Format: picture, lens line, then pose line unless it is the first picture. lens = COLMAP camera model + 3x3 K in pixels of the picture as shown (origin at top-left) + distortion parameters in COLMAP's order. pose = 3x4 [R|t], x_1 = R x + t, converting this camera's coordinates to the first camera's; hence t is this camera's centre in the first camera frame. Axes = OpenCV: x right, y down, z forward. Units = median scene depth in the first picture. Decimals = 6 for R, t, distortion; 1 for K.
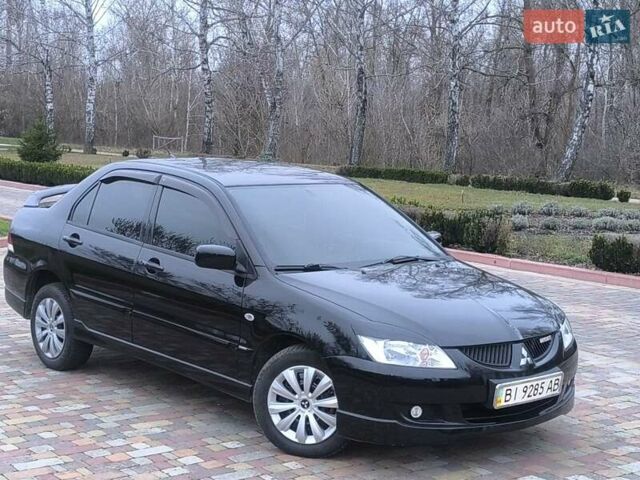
lens RADIAL K [[1104.2, 0, 320.0], [0, 1104.2, 240.0], [0, 0, 1]] dist [0.120017, -0.079756]
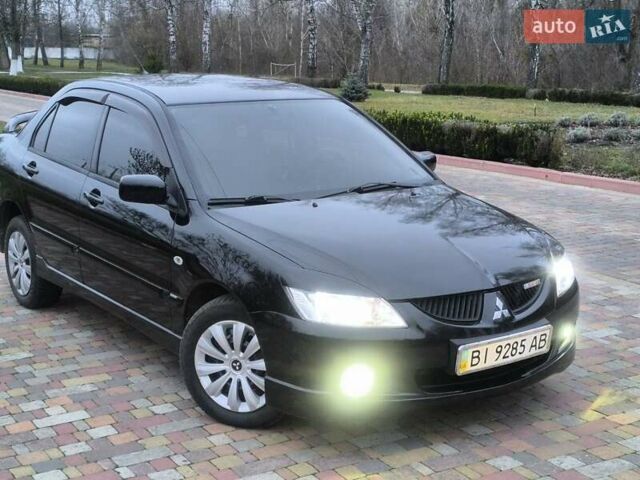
lens RADIAL K [[976.8, 0, 320.0], [0, 976.8, 240.0], [0, 0, 1]] dist [0.090089, -0.122823]
pose [[0.994282, -0.011966, -0.106112, 0.119983], [0.021202, 0.996040, 0.086343, -0.007868], [0.104659, -0.088099, 0.990598, 0.263986]]
